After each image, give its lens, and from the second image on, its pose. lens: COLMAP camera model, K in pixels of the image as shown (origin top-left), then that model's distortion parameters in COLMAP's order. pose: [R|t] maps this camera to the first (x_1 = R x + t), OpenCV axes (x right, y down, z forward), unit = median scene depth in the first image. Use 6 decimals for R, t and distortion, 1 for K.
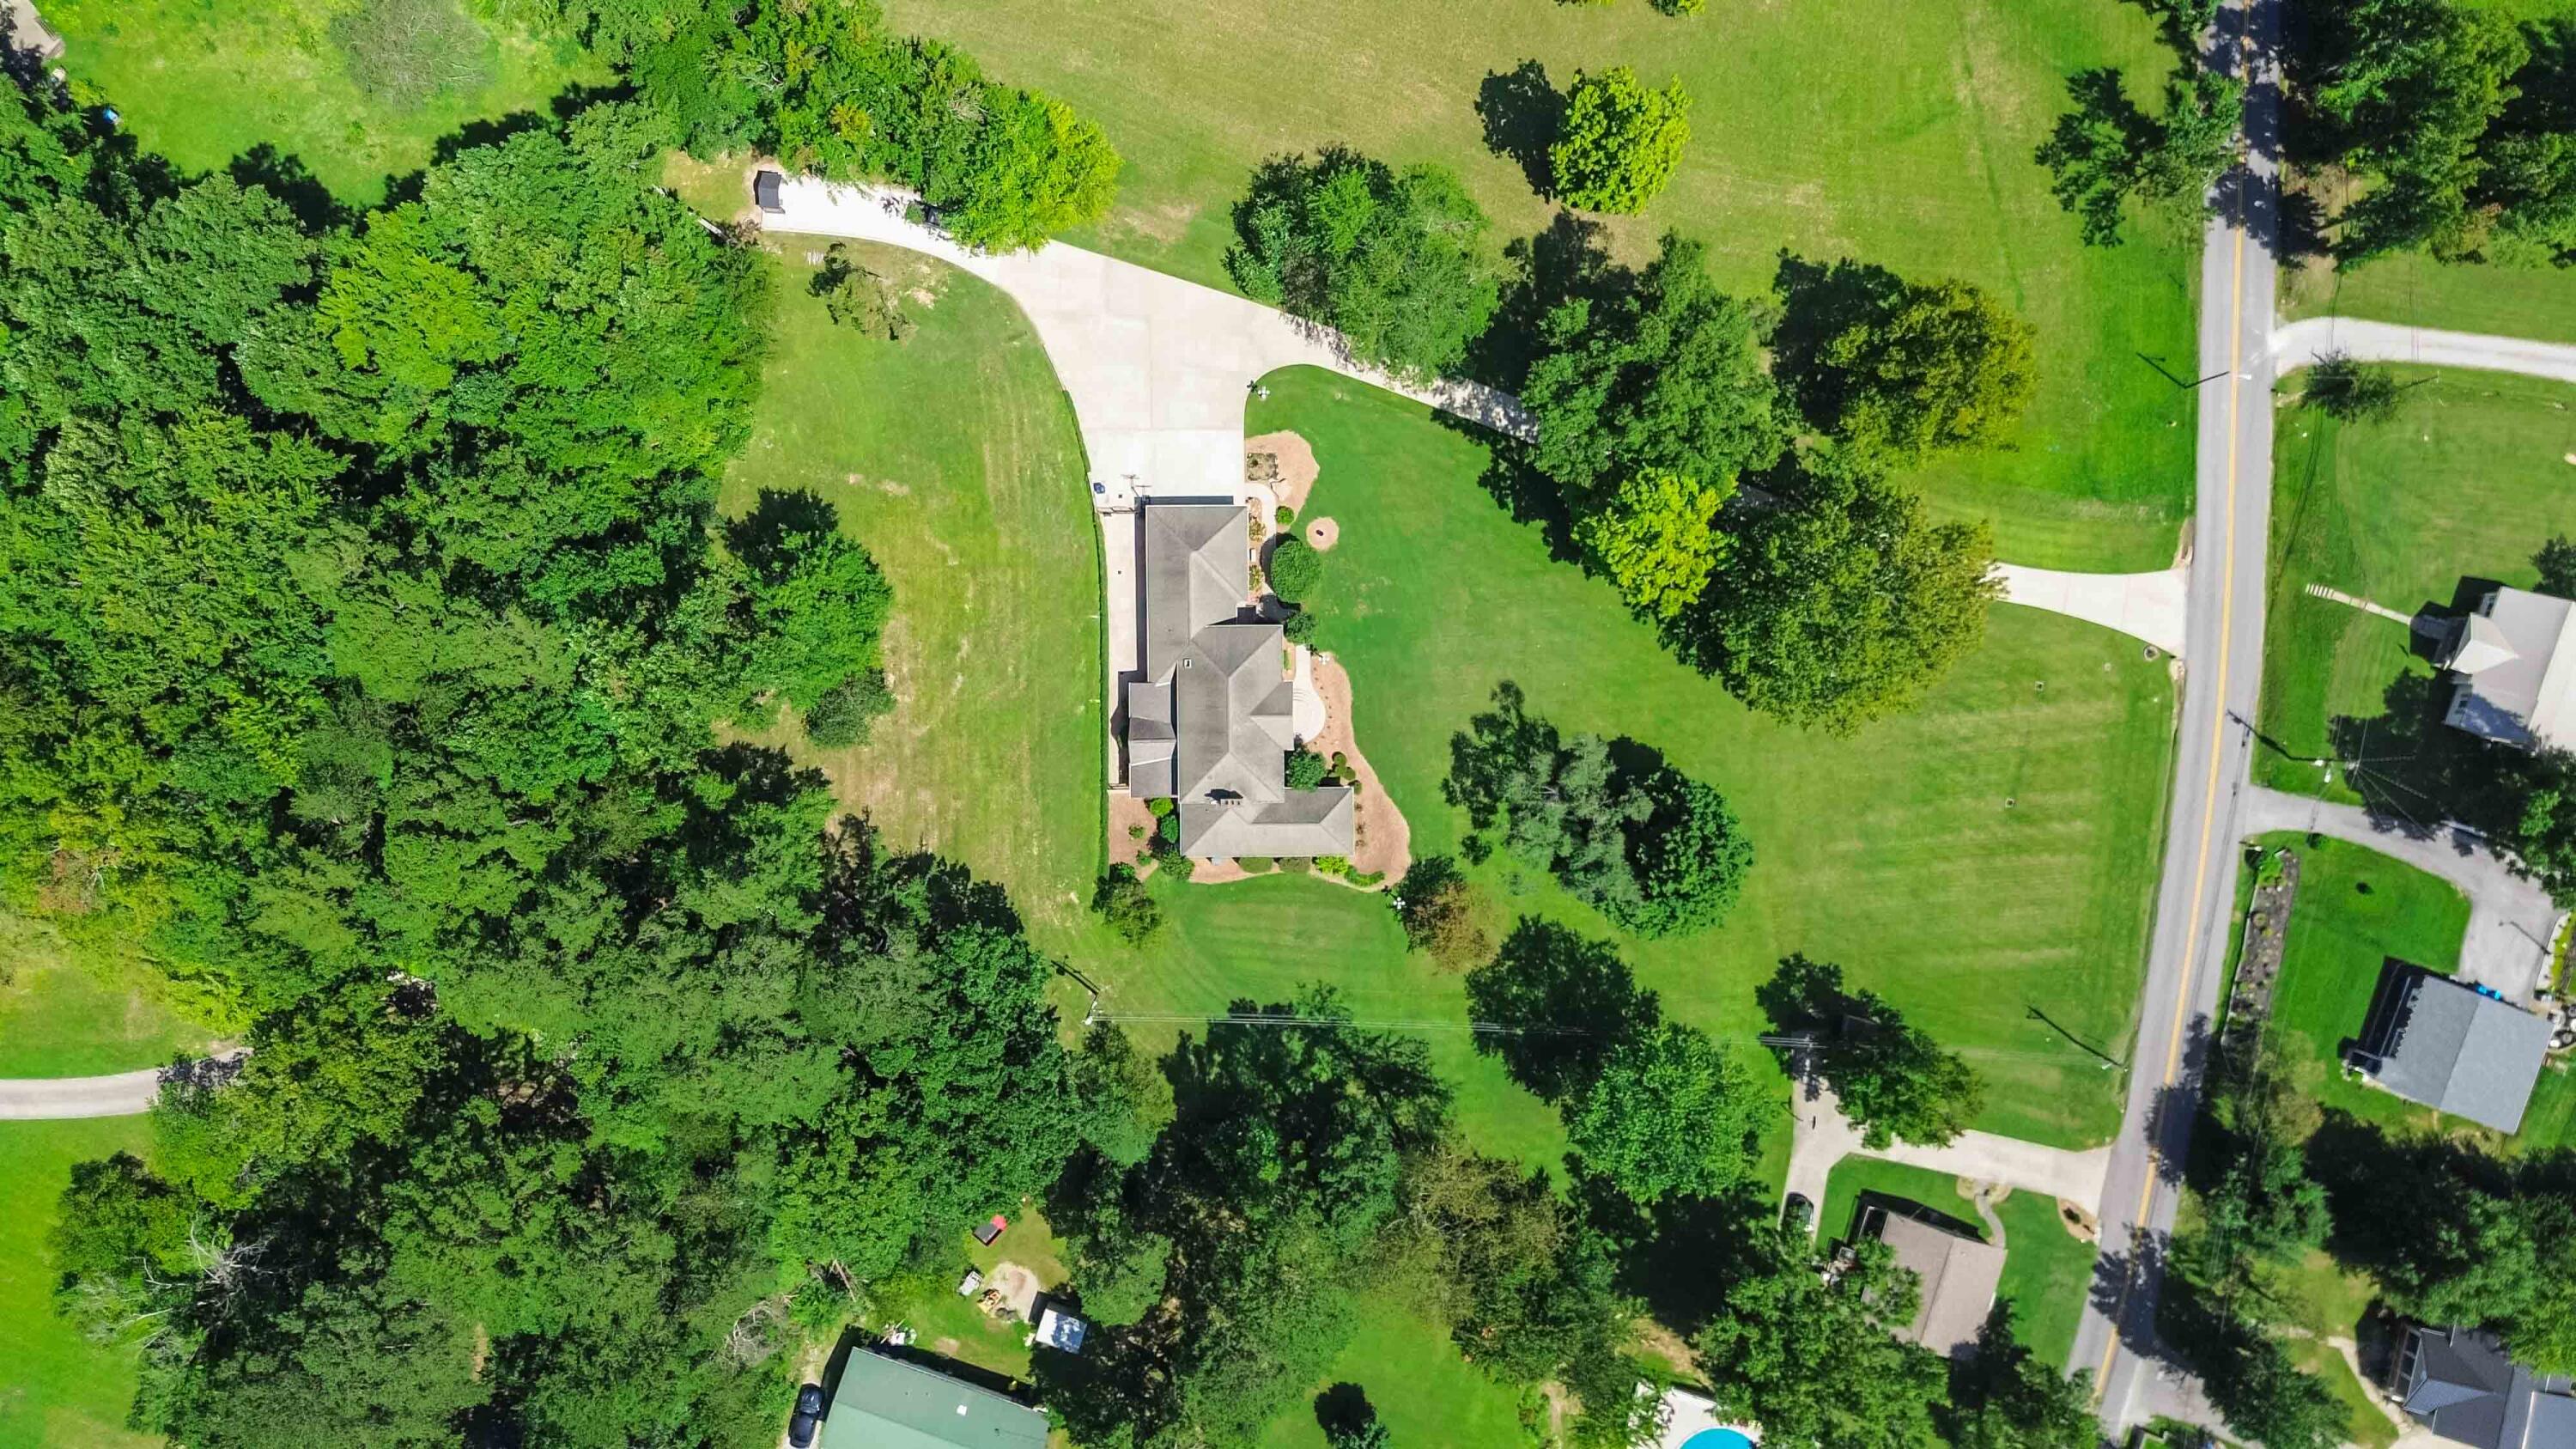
lens RADIAL K [[1805.3, 0, 1295.6], [0, 1805.3, 708.6], [0, 0, 1]] dist [0.072127, -0.106803]
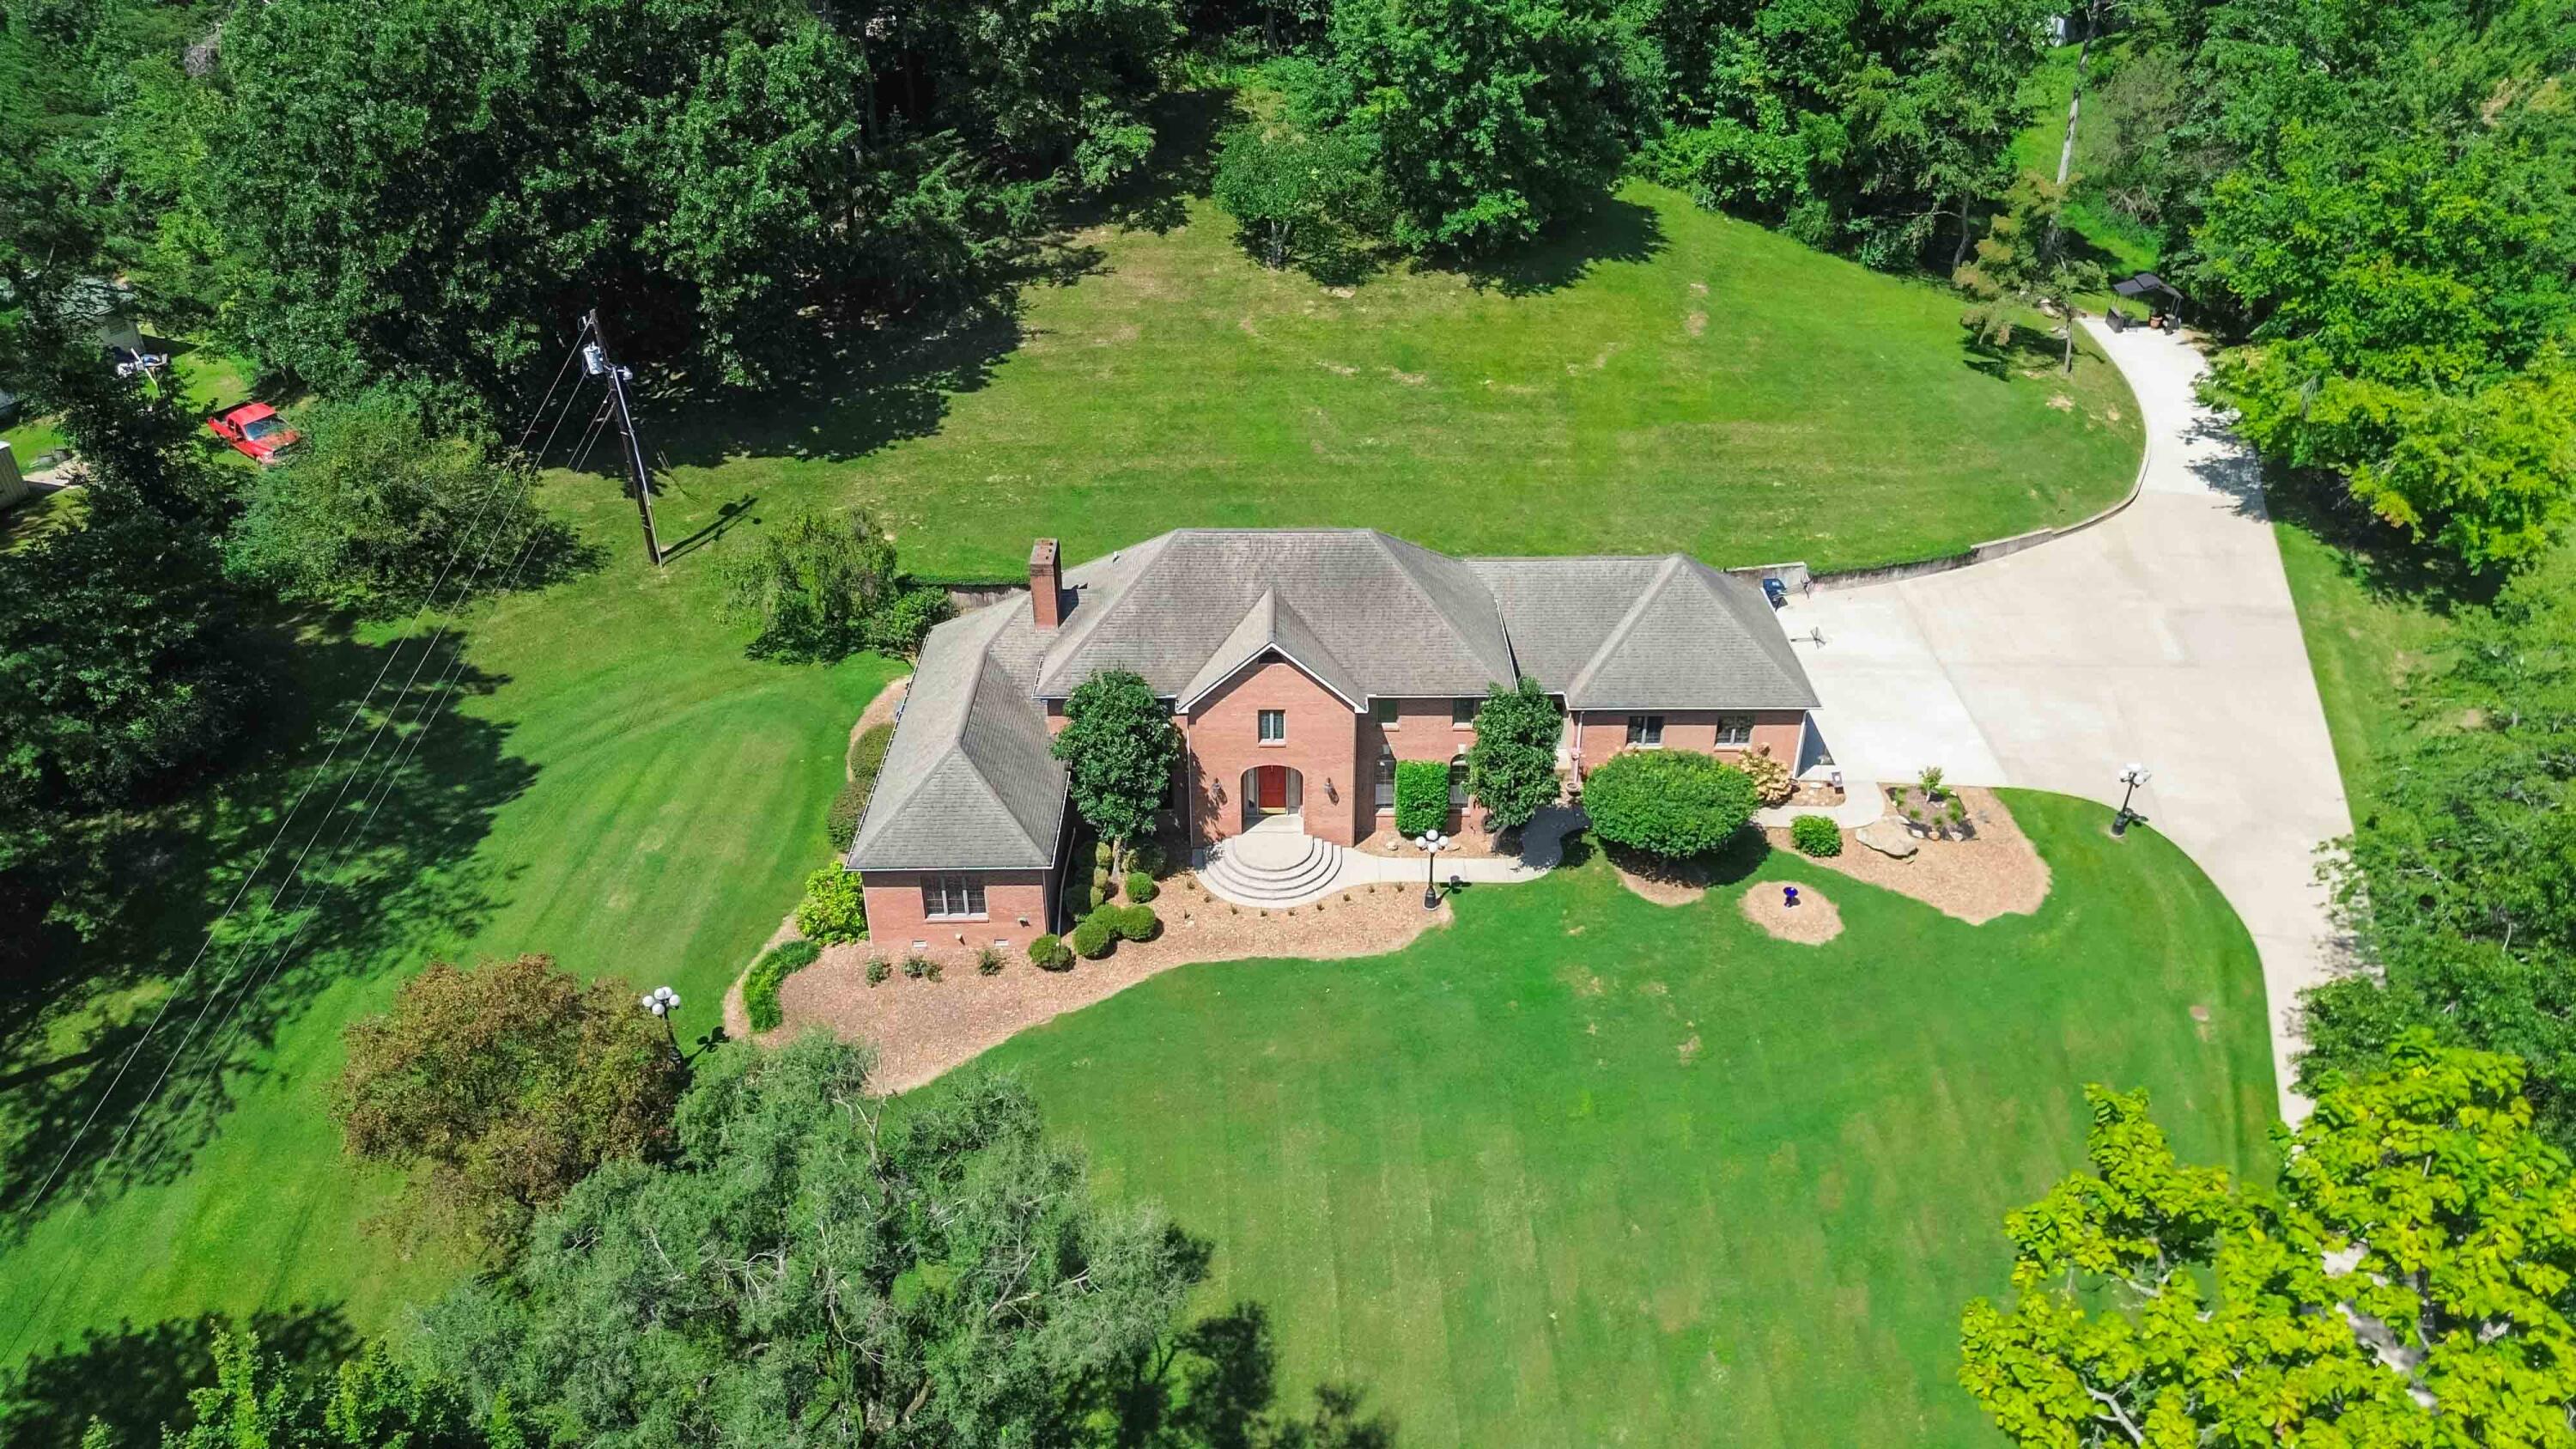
lens RADIAL K [[1805.3, 0, 1295.6], [0, 1805.3, 708.6], [0, 0, 1]] dist [0.072127, -0.106803]
pose [[0.002130, 0.490075, -0.871677, 0.301149], [-0.999993, -0.001620, -0.003355, -0.000122], [-0.003057, 0.871679, 0.490069, 0.794187]]
